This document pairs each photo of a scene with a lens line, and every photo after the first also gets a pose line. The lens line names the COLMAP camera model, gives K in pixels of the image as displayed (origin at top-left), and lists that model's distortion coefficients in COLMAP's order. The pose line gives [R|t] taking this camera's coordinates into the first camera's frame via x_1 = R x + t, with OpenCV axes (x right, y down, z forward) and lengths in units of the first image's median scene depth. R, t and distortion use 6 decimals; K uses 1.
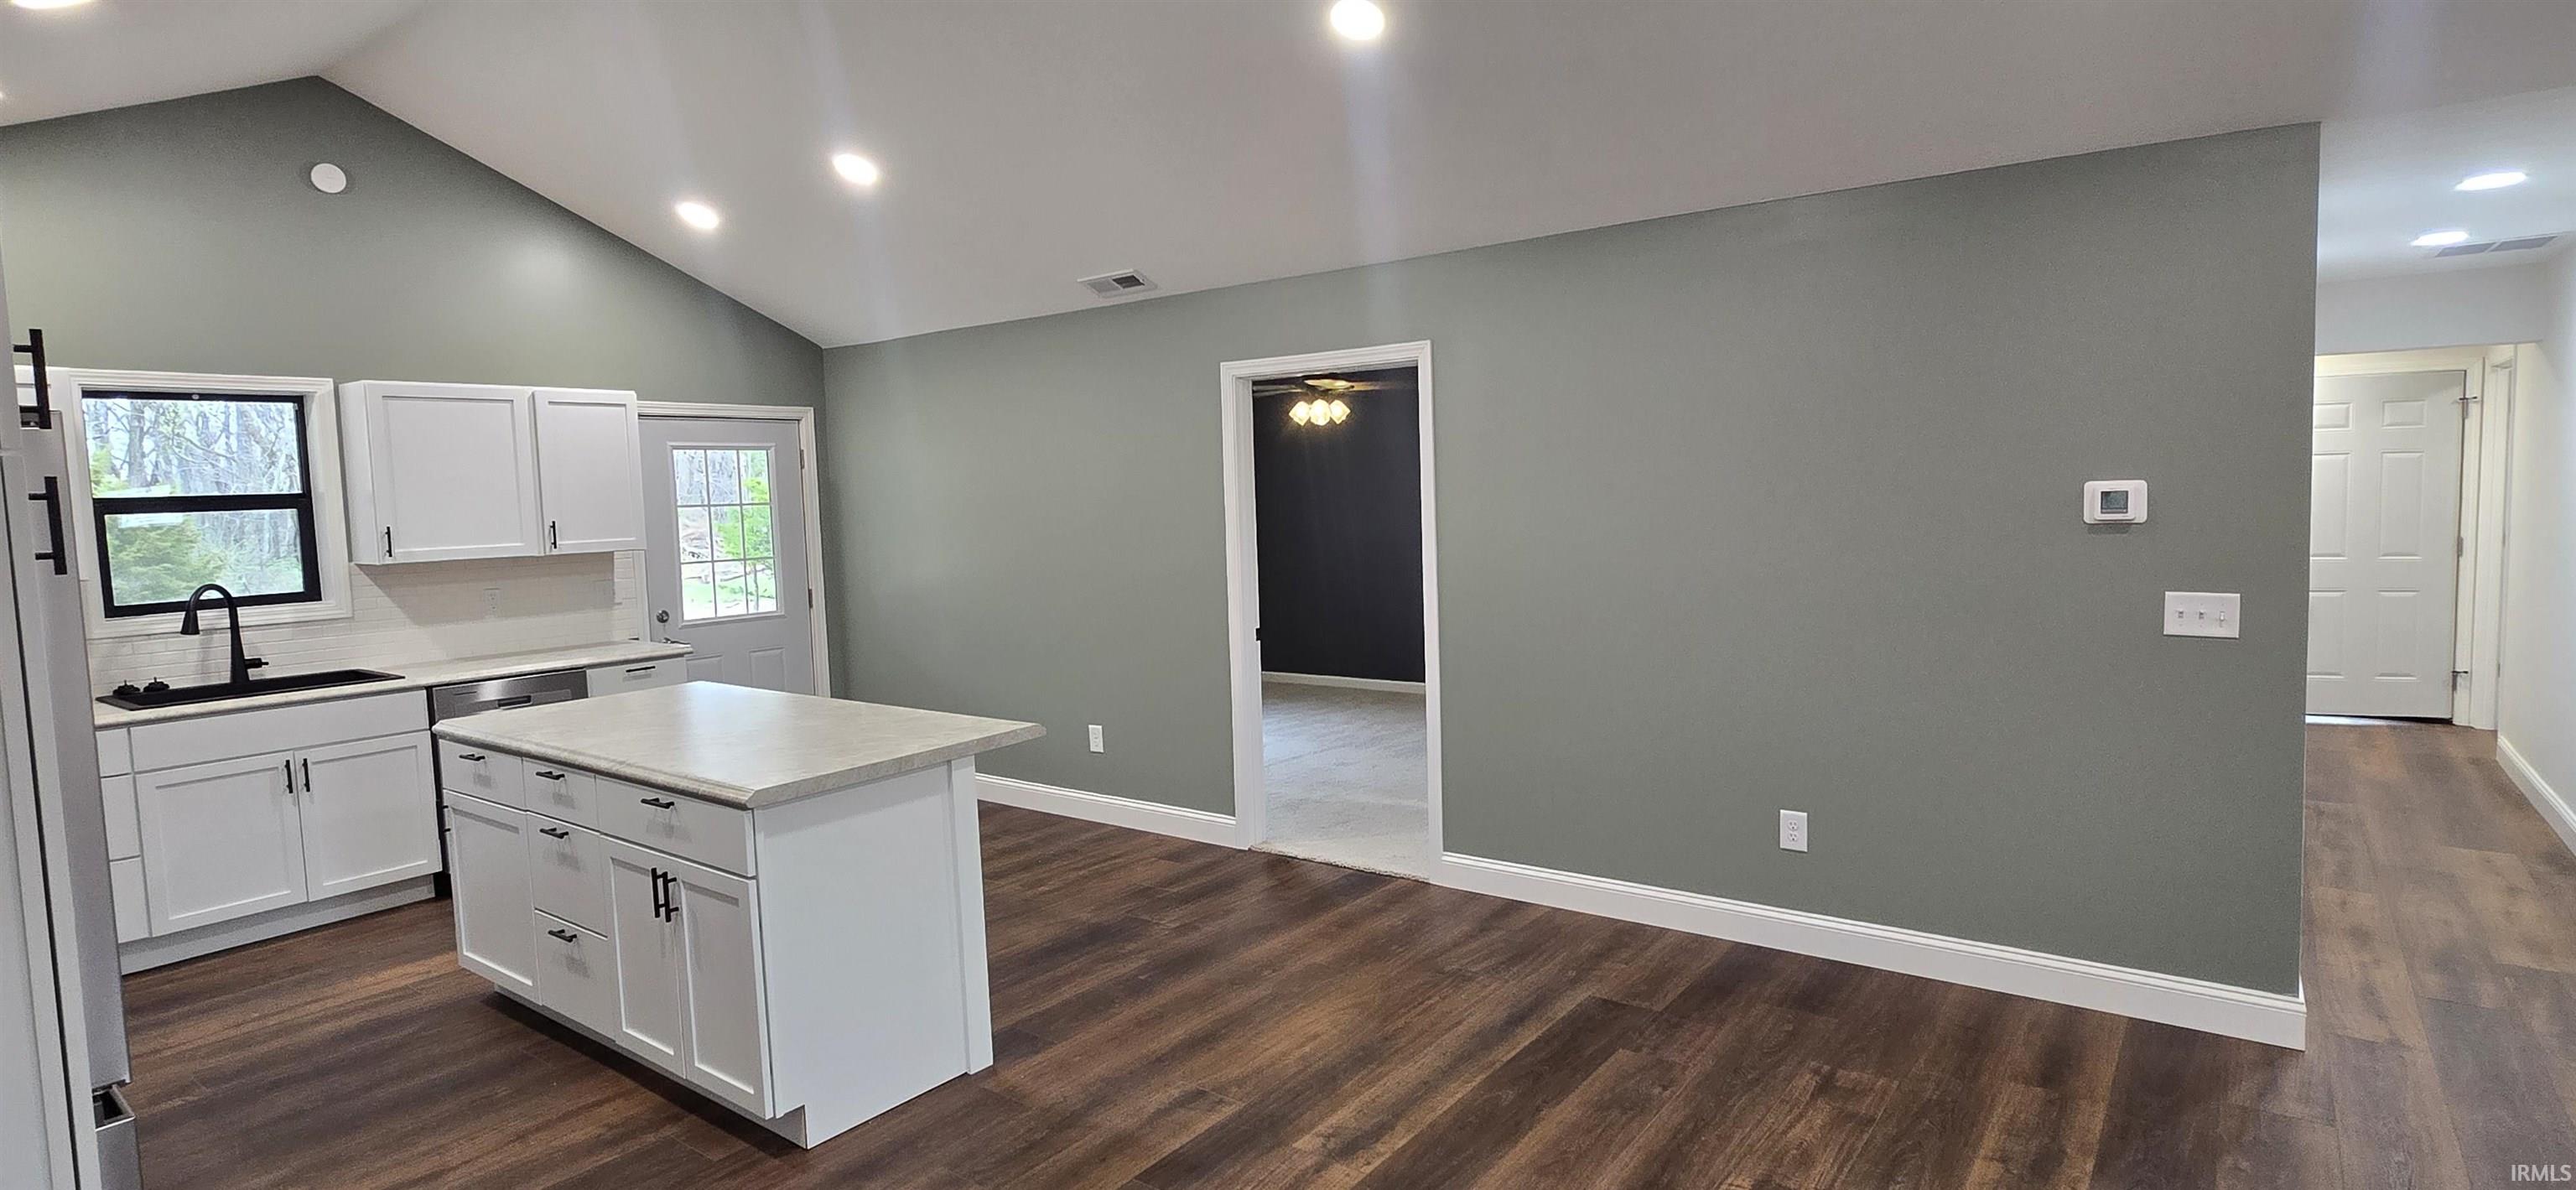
lens RADIAL K [[1269.8, 0, 1294.7], [0, 1269.8, 580.8], [0, 0, 1]] dist [-0.001368, -0.000065]
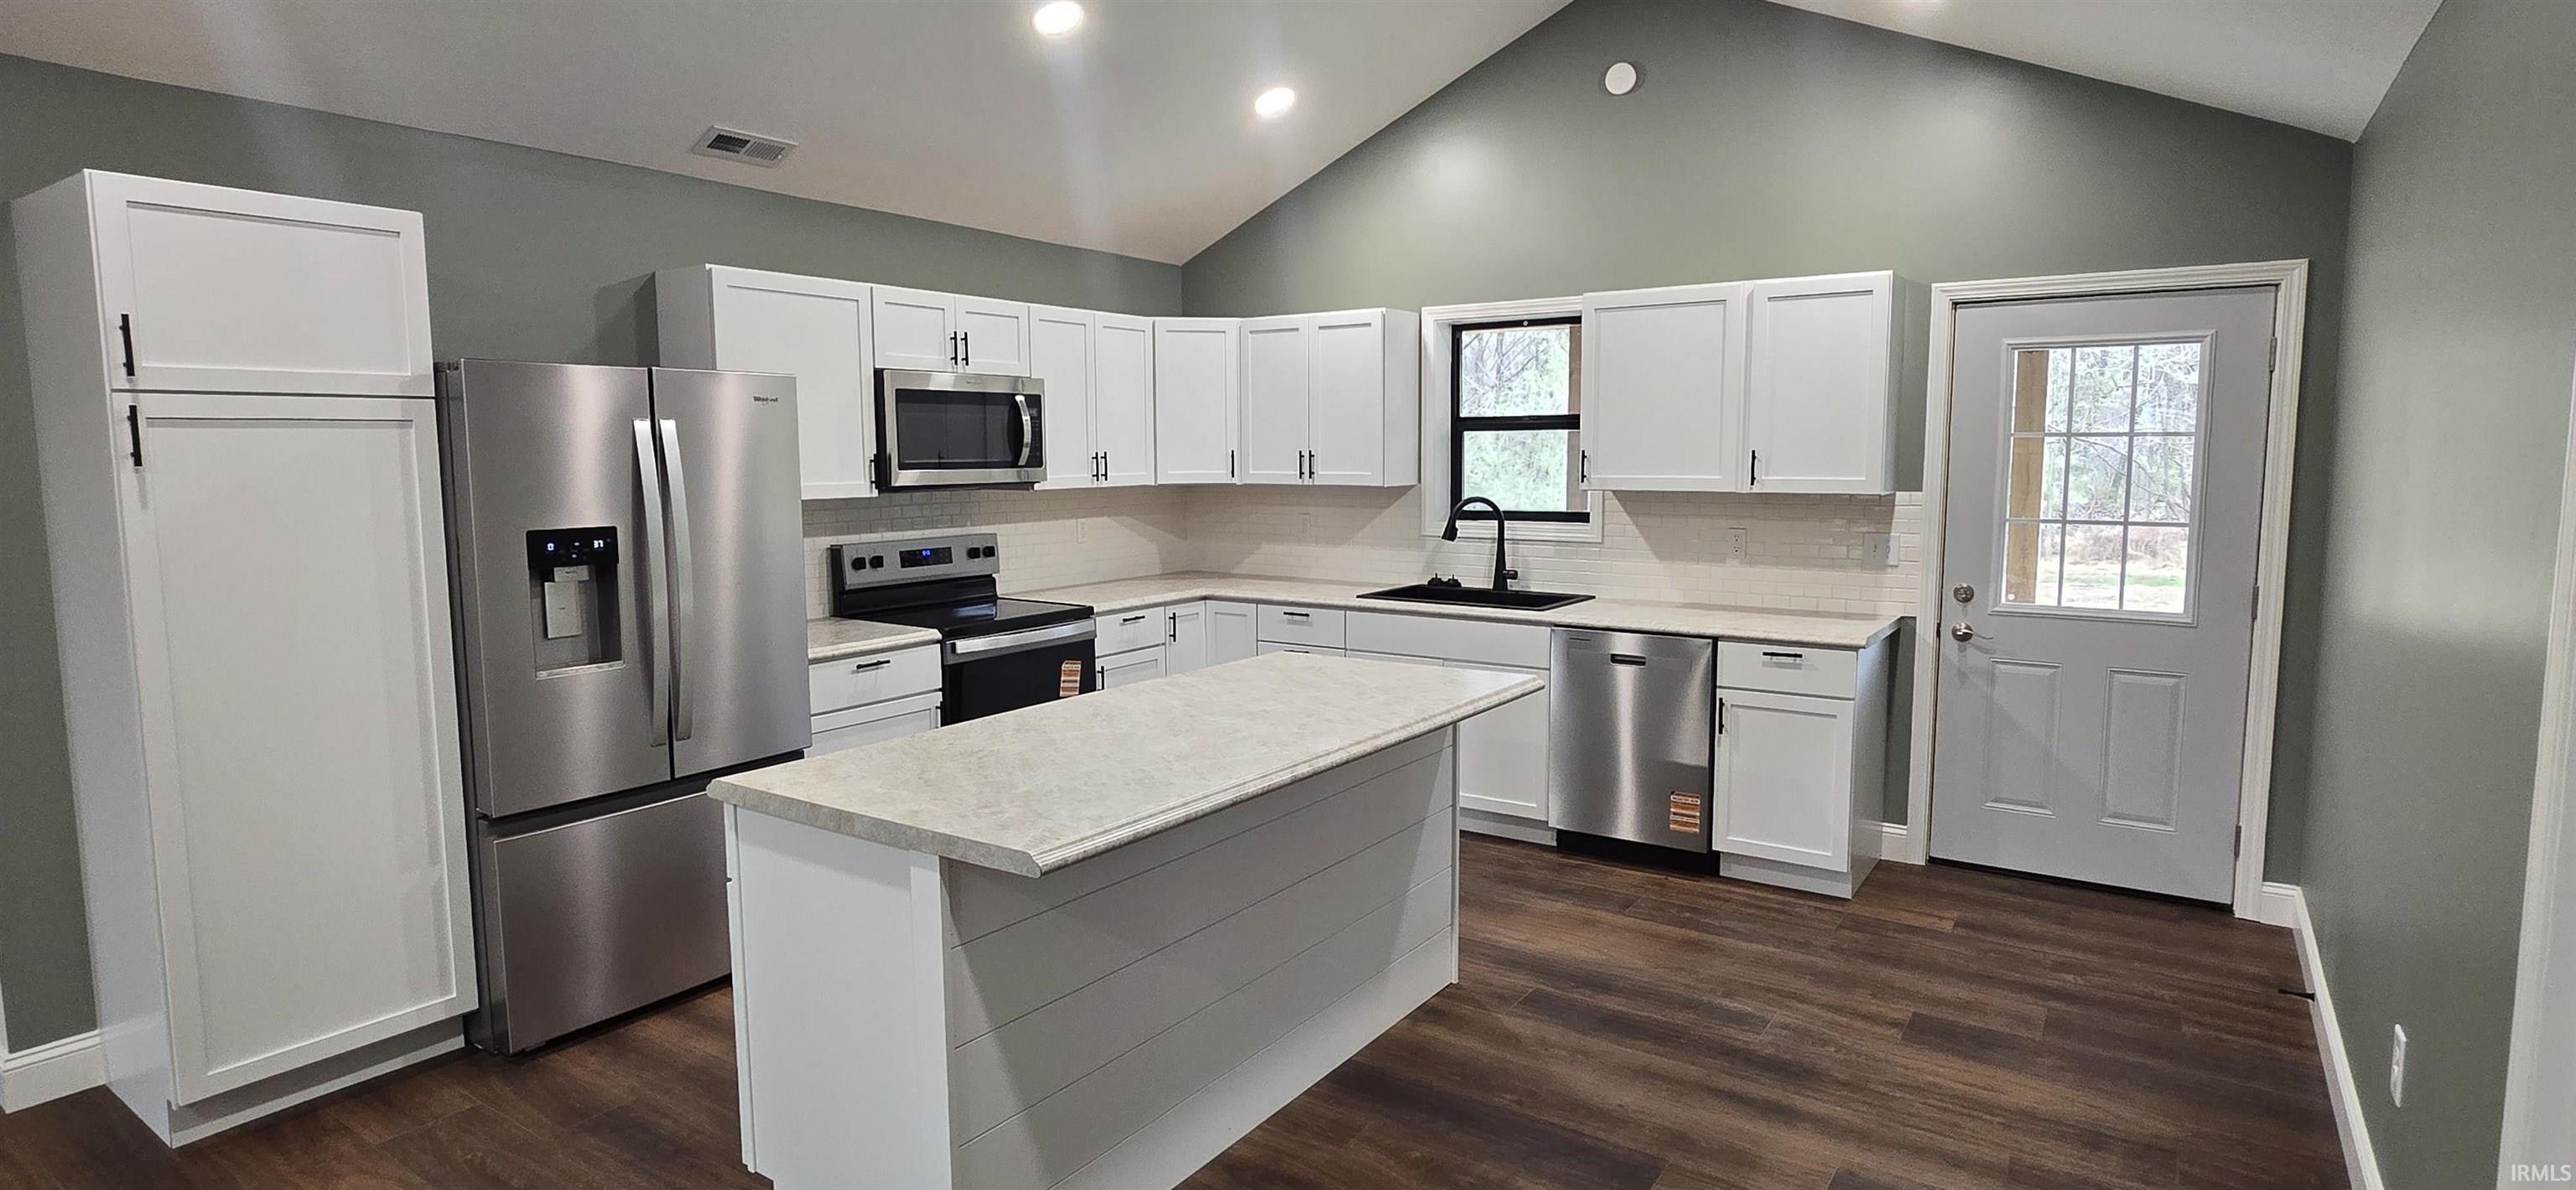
lens RADIAL K [[1269.8, 0, 1294.7], [0, 1269.8, 580.8], [0, 0, 1]] dist [-0.001368, -0.000065]
pose [[0.042821, 0.134593, -0.989975, 0.212987], [-0.070346, 0.988831, 0.131394, -0.053810], [0.996603, 0.064014, 0.051810, 0.724718]]
